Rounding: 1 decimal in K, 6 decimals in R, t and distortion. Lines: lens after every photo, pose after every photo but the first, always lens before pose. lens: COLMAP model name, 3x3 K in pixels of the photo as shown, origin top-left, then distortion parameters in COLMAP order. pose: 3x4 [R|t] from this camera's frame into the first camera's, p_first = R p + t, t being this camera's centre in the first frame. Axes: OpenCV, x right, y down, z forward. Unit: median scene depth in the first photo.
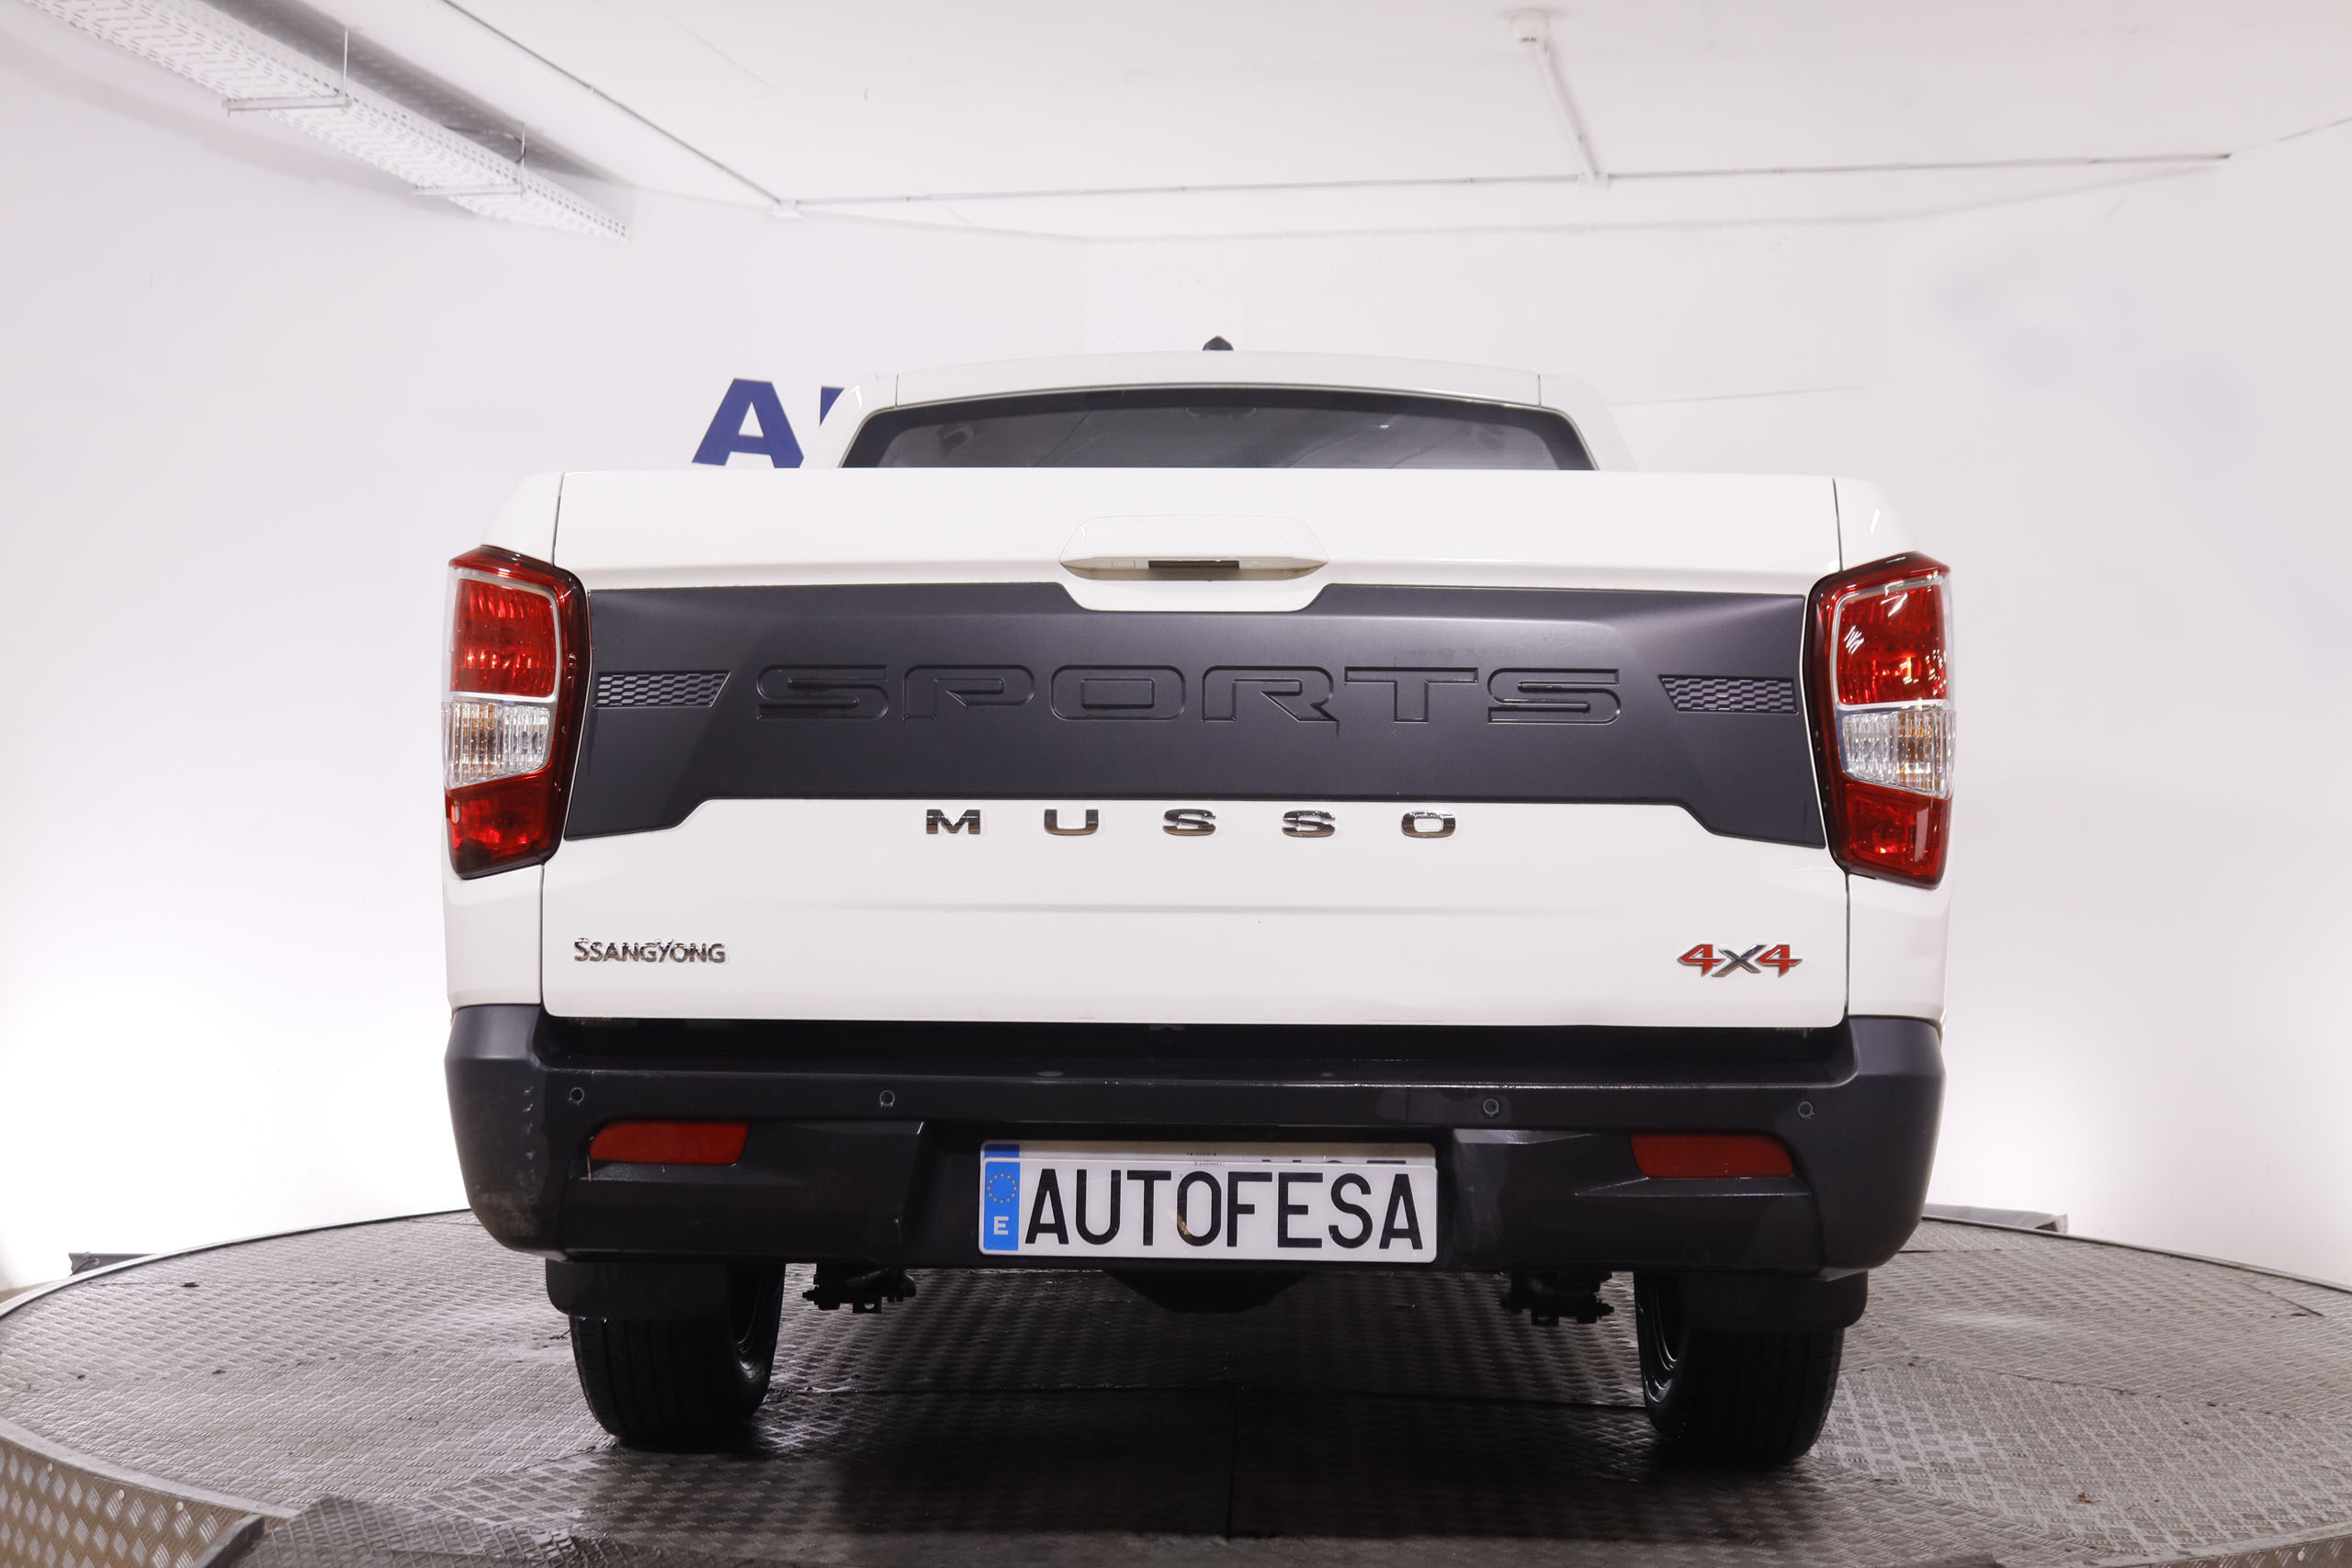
lens RADIAL K [[2942.6, 0, 1175.9], [0, 2942.6, 796.7], [0, 0, 1]] dist [-0.084972, 0.120016]
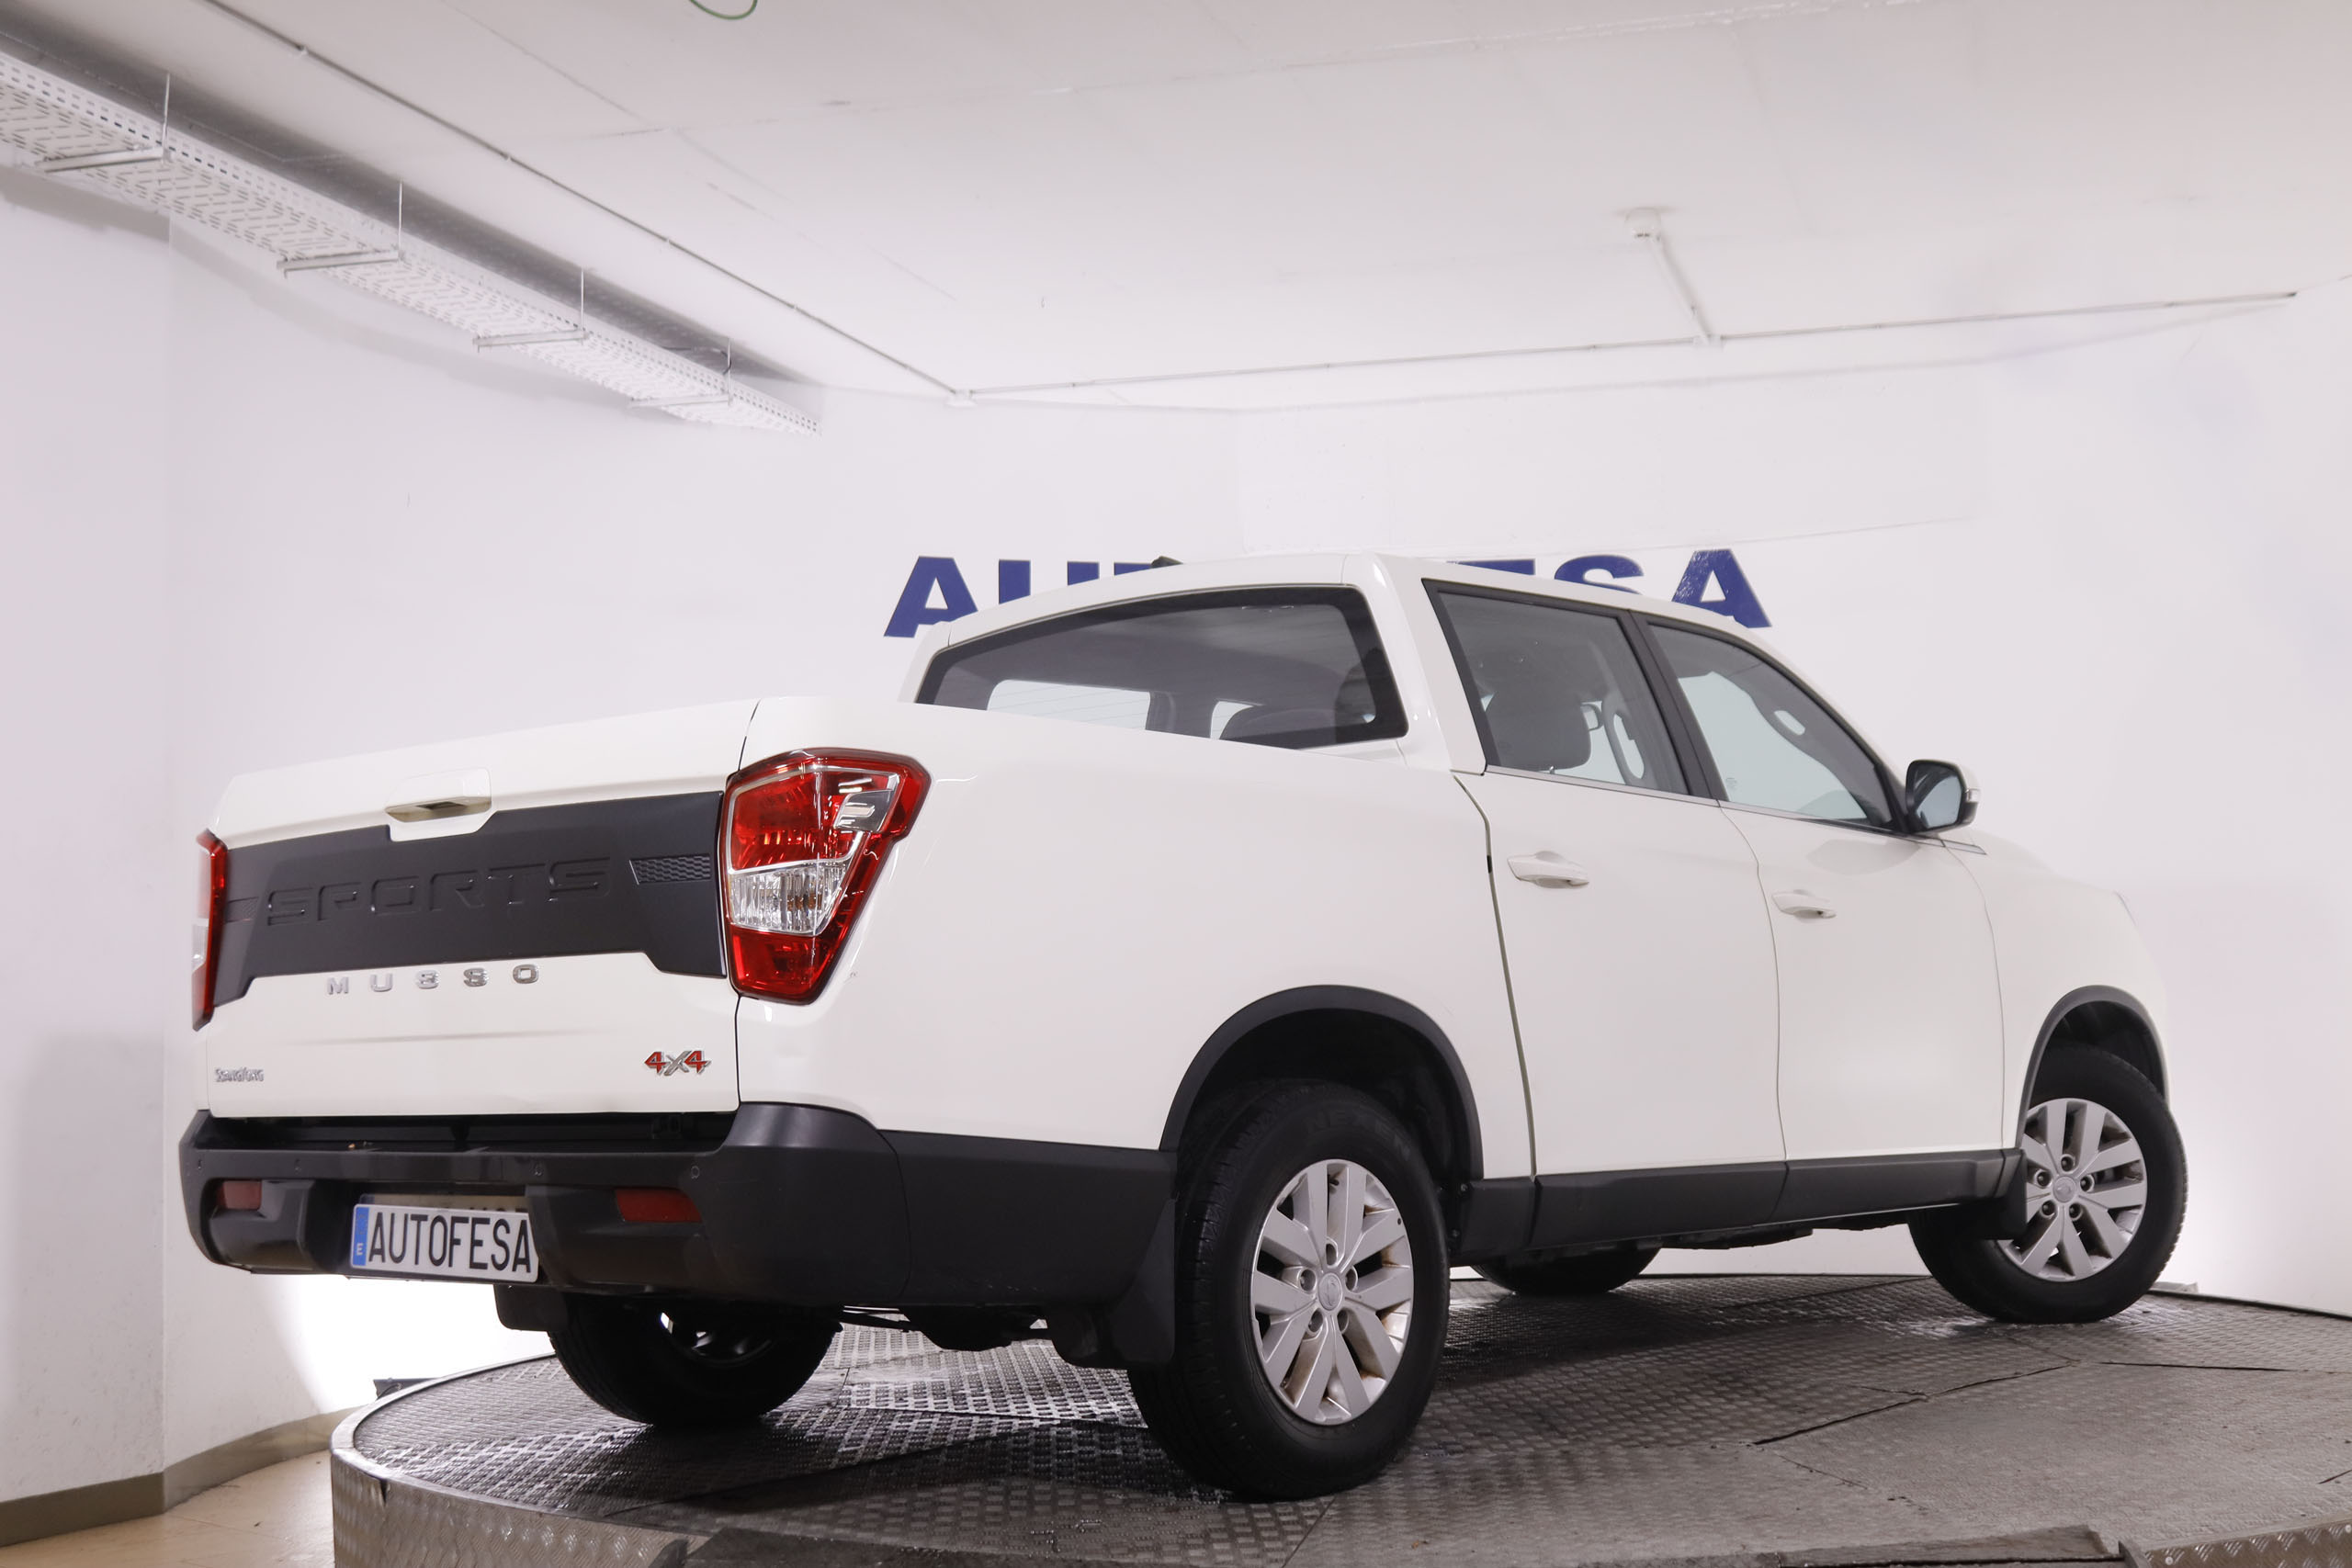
lens RADIAL K [[3055.5, 0, 1176.0], [0, 3055.5, 784.0], [0, 0, 1]] dist [-0.077877, 0.138128]
pose [[0.998344, -0.042010, -0.039290, -0.017011], [0.040155, 0.998094, -0.046871, -0.002400], [0.041184, 0.045216, 0.998128, -0.131051]]
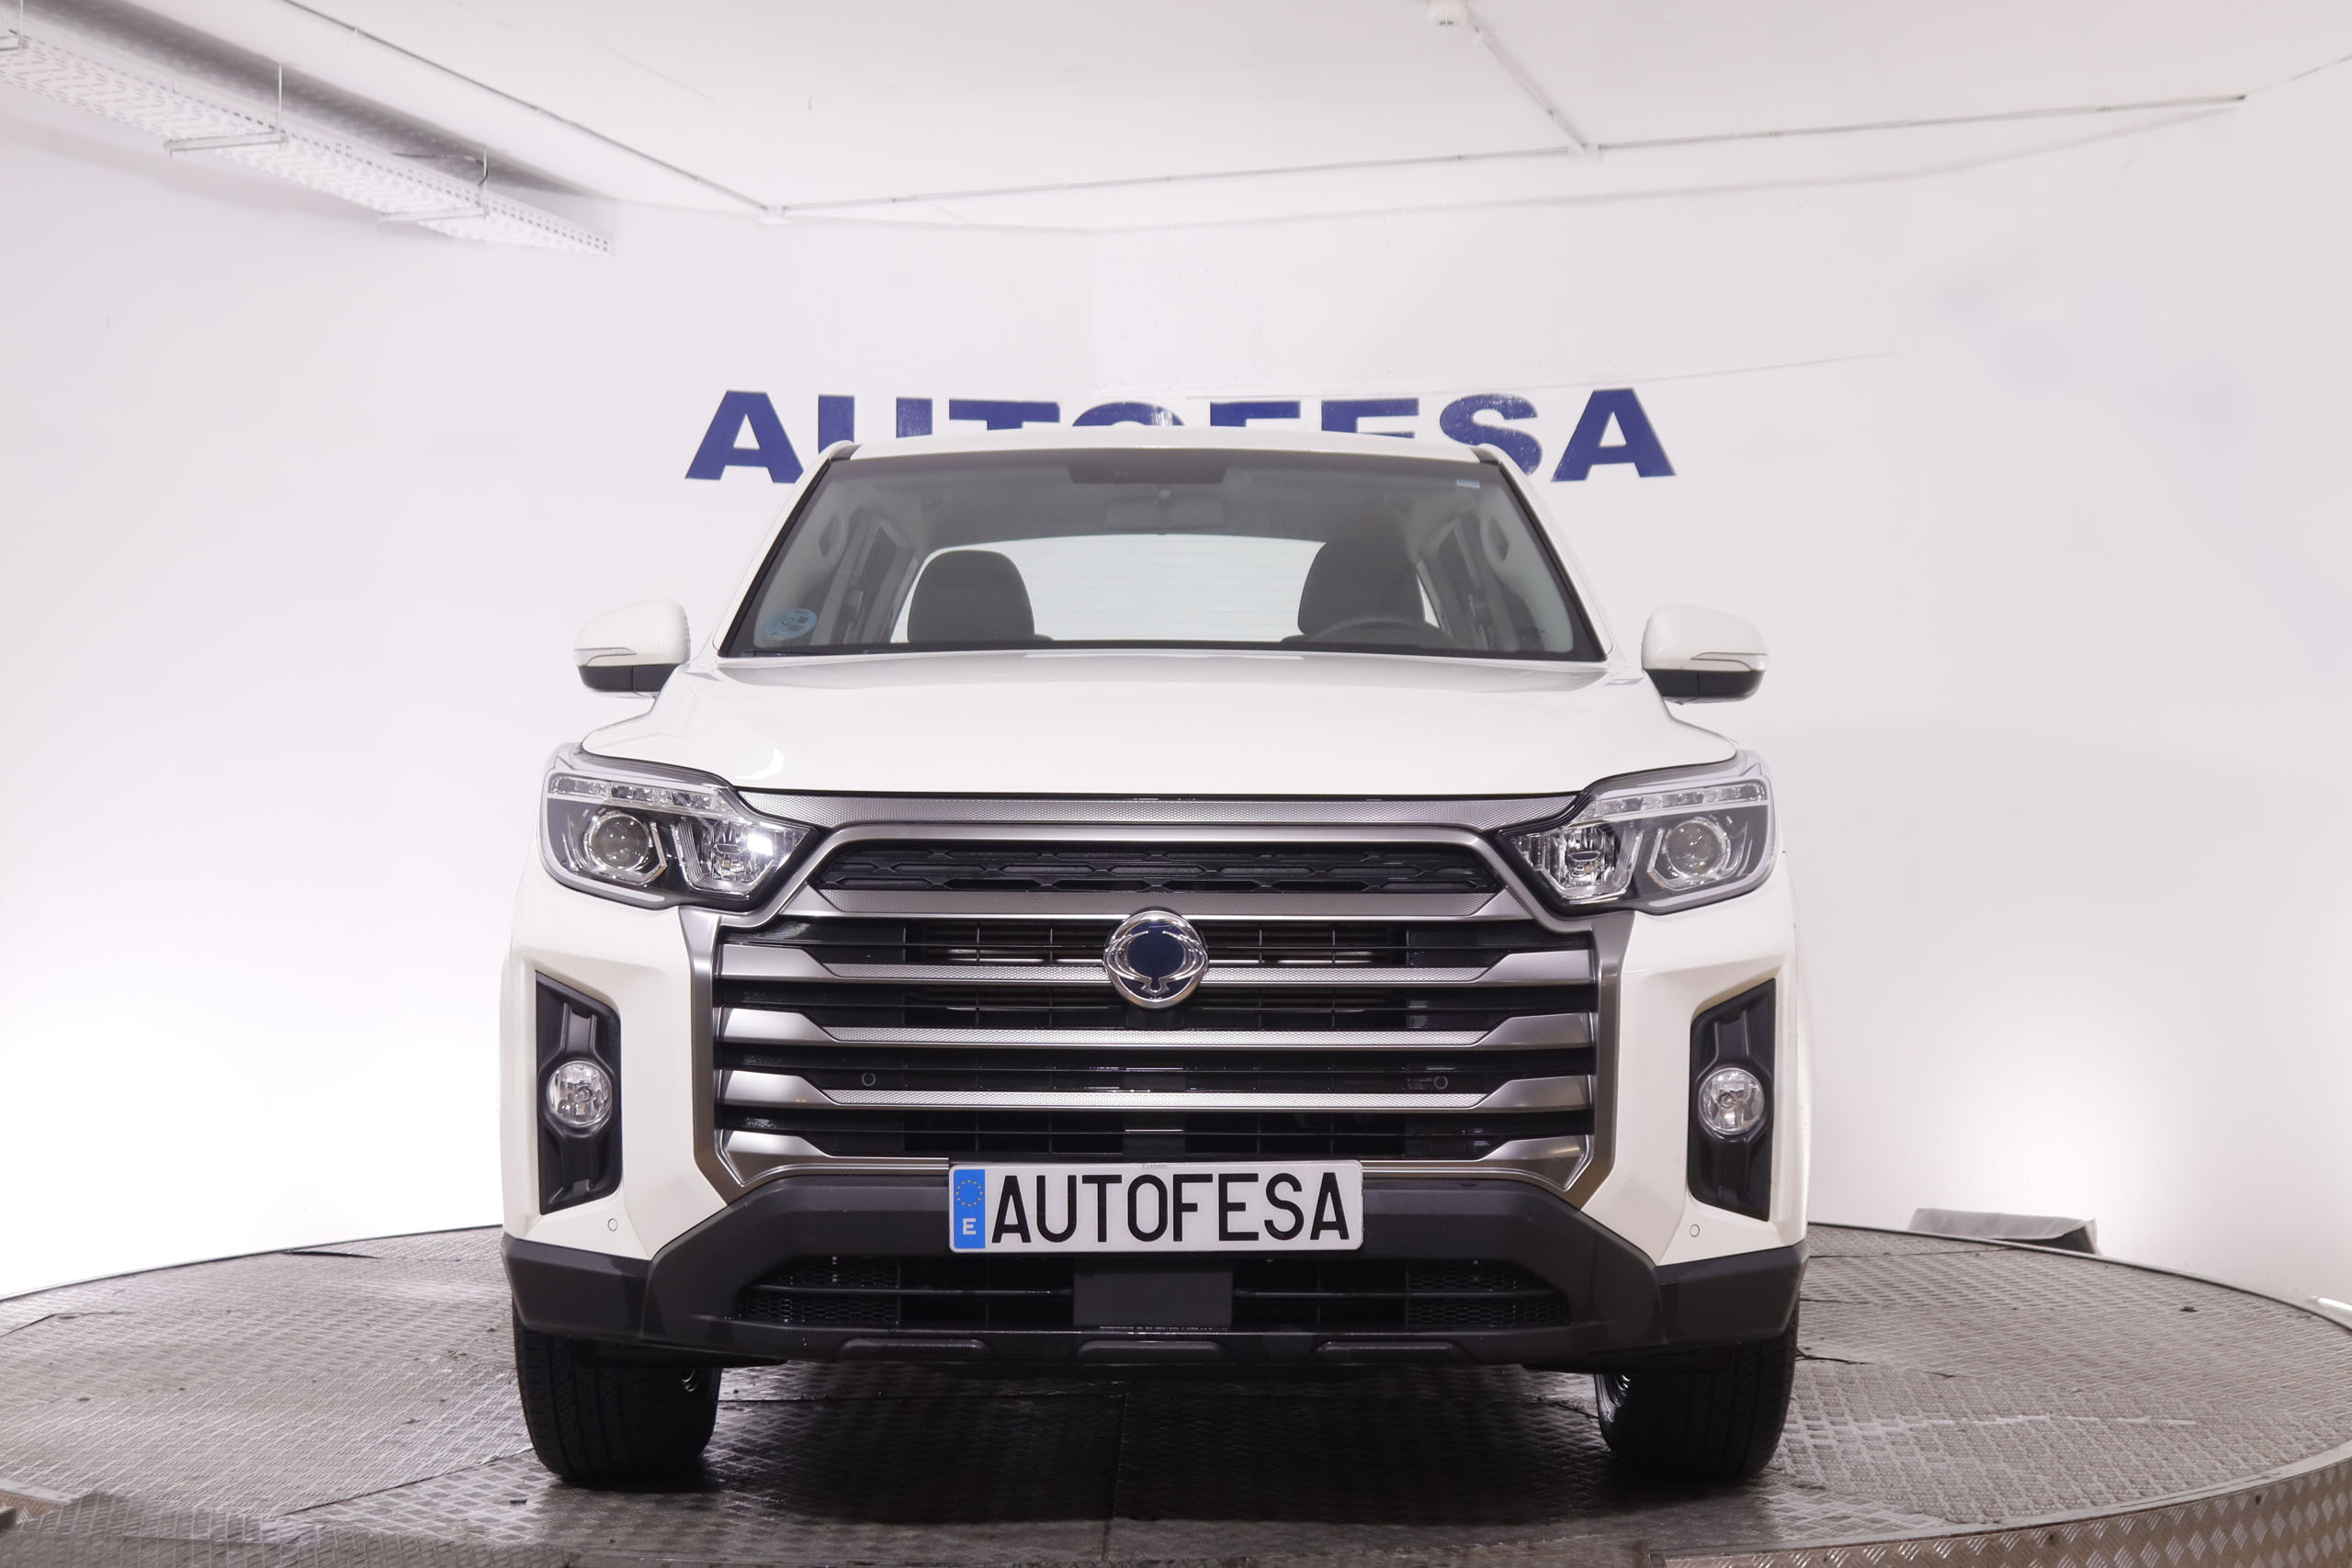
lens RADIAL K [[3216.2, 0, 1171.6], [0, 3216.2, 782.7], [0, 0, 1]] dist [-0.067954, 0.150336]
pose [[0.995914, -0.028497, -0.085692, 0.095810], [0.028074, 0.999587, -0.006146, -0.001038], [0.085832, 0.003715, 0.996303, -0.061653]]
